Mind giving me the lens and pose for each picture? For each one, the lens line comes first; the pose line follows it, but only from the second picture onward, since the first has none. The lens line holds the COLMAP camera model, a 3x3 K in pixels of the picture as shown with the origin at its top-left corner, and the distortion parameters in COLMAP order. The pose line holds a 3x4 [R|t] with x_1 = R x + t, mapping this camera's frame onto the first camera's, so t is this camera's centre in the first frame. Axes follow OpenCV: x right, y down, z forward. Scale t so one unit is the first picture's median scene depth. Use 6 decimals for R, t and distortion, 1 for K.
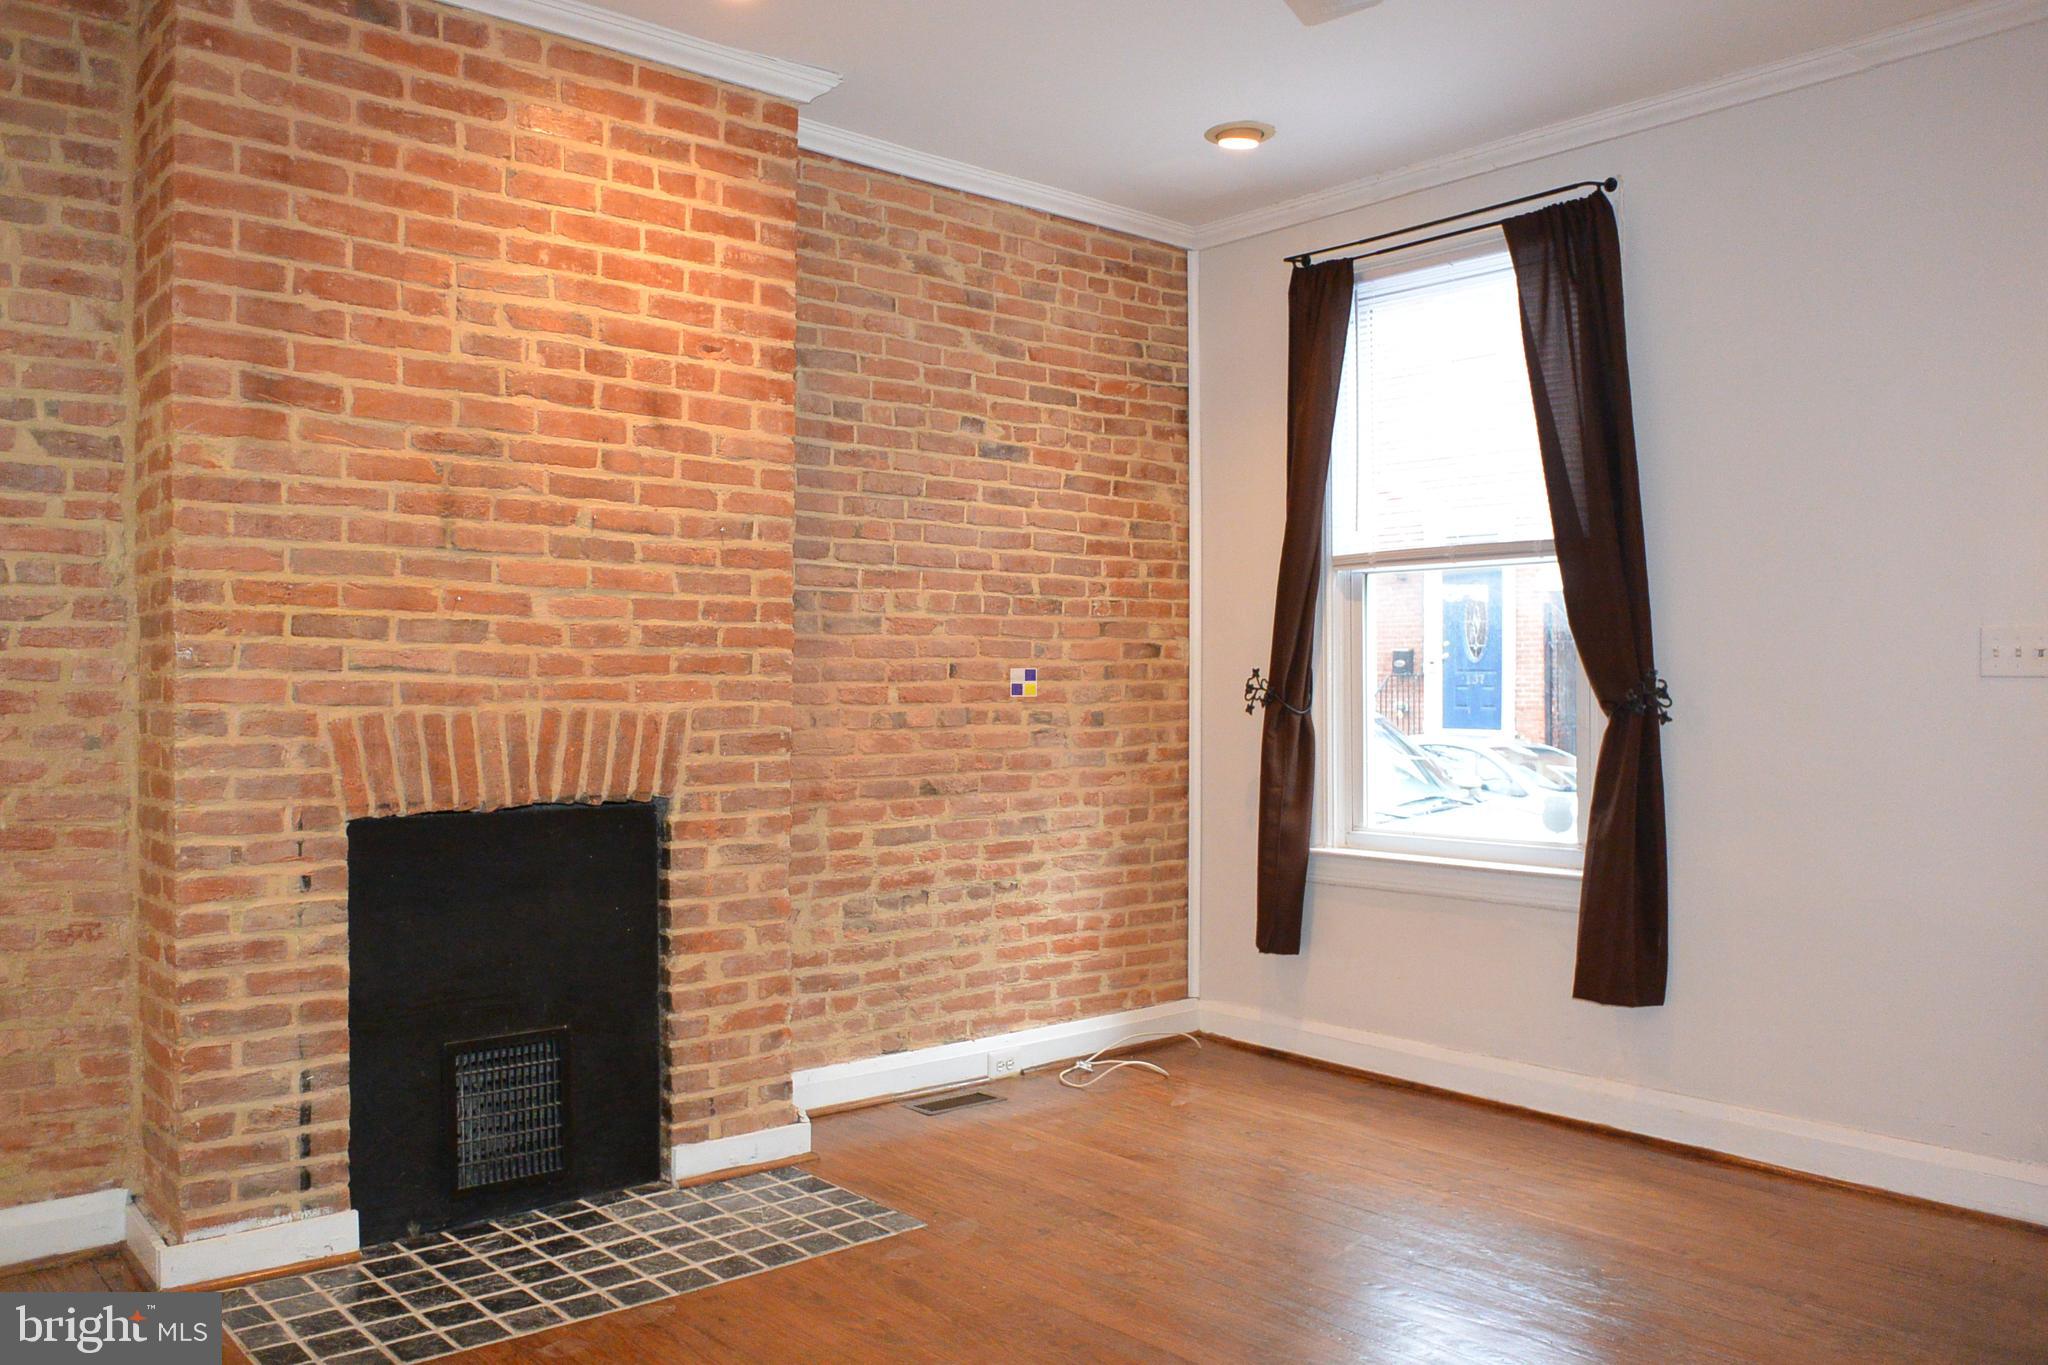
lens RADIAL K [[1604.2, 0, 1005.5], [0, 1604.2, 689.7], [0, 0, 1]] dist [-0.090909, 0.072965]
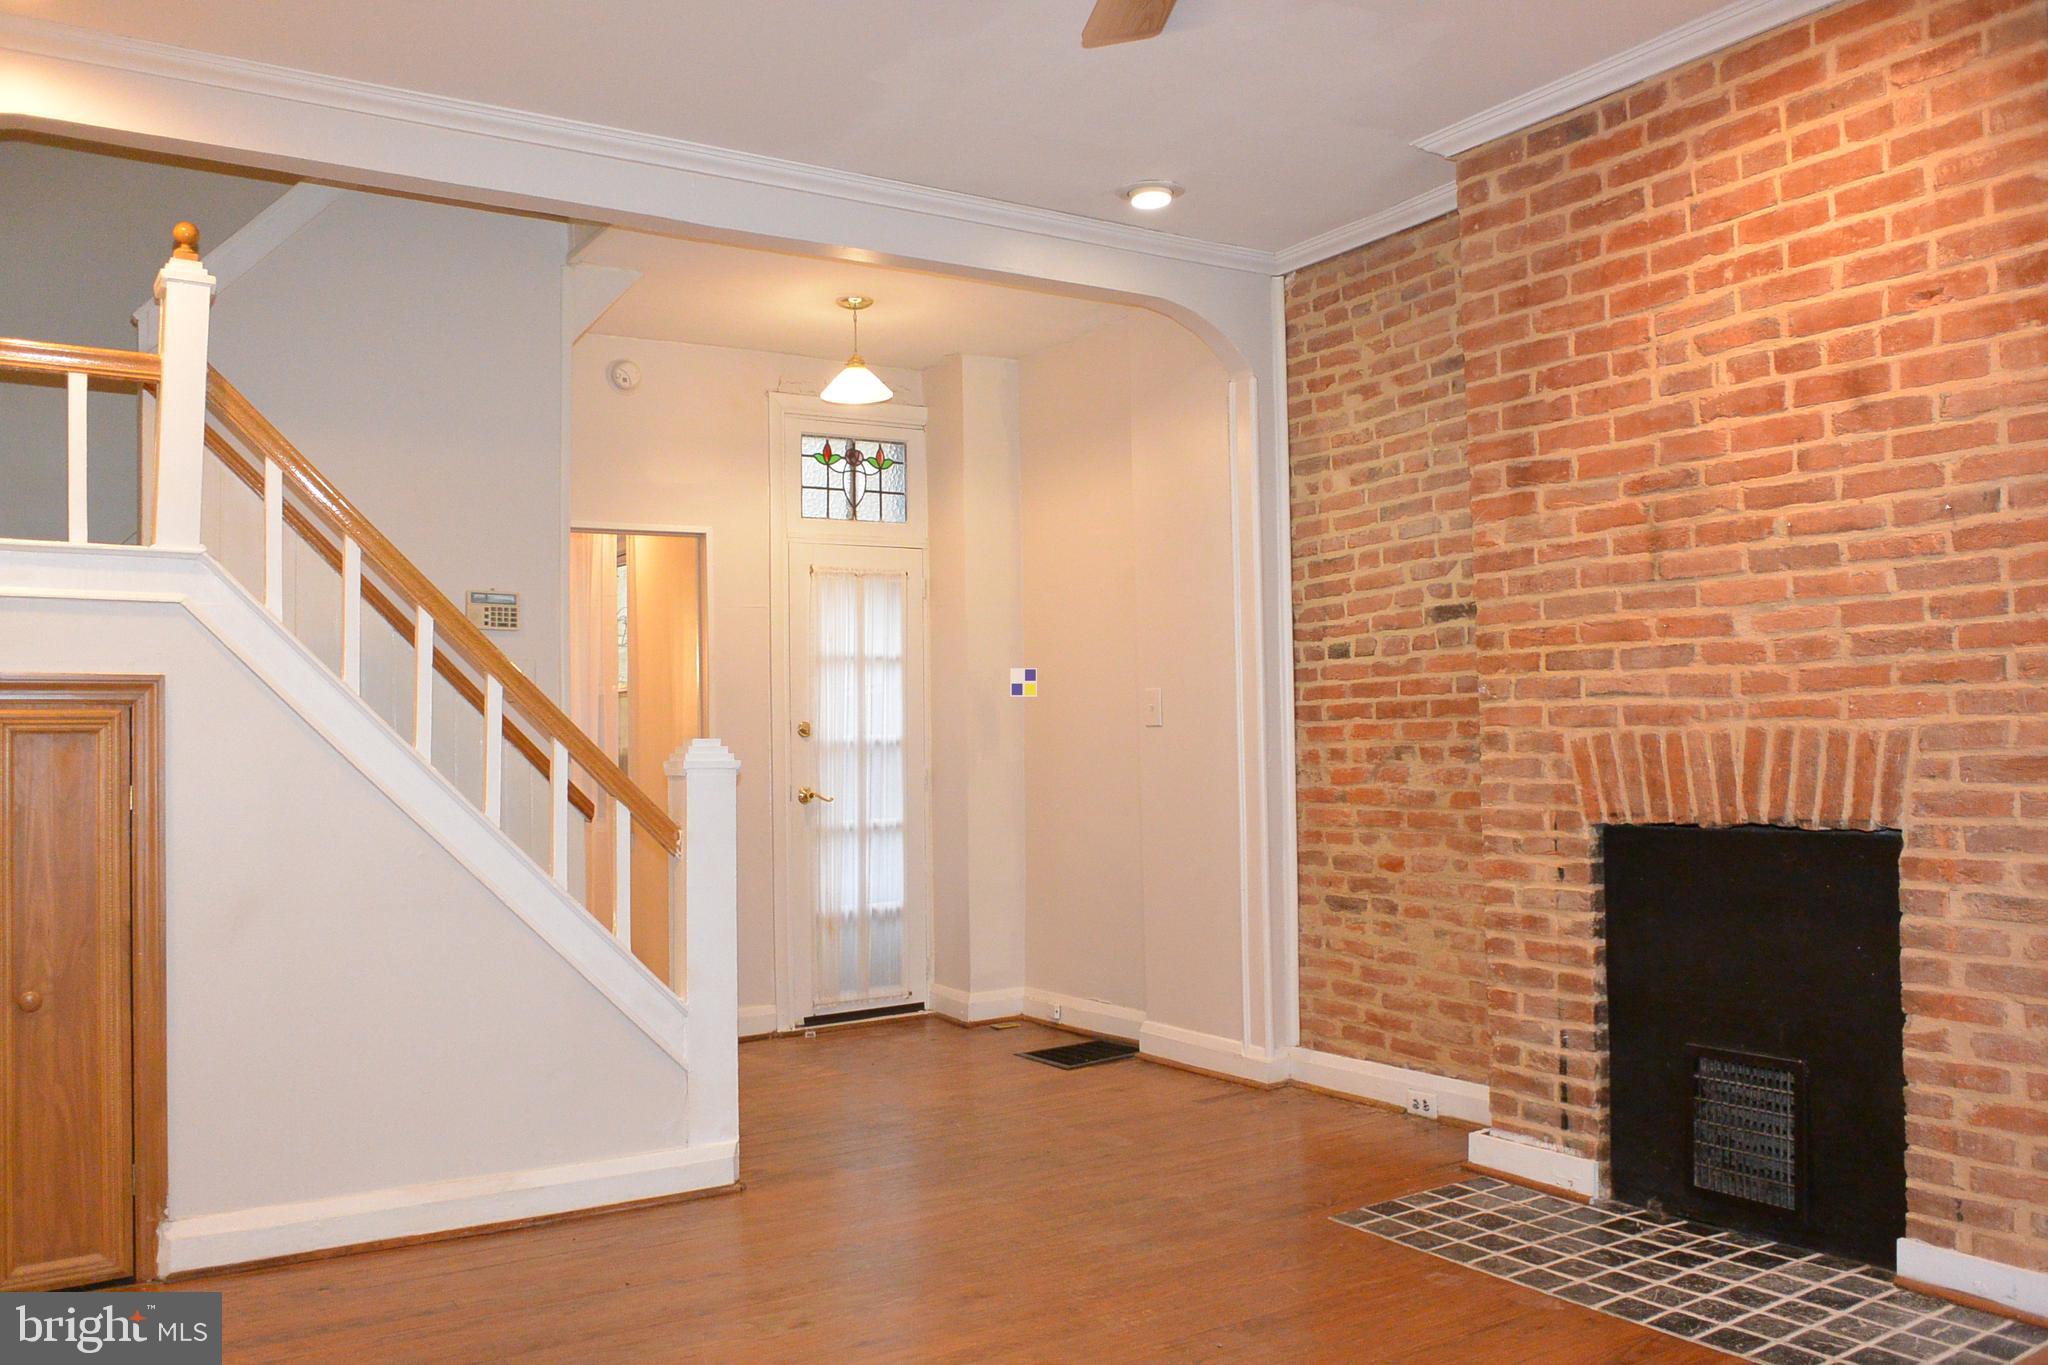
lens RADIAL K [[1604.2, 0, 1005.5], [0, 1604.2, 689.7], [0, 0, 1]] dist [-0.090909, 0.072965]
pose [[-0.146354, -0.030344, -0.988767, 0.697343], [0.017615, 0.999291, -0.033274, 0.012100], [0.989075, -0.022287, -0.145716, 0.642865]]
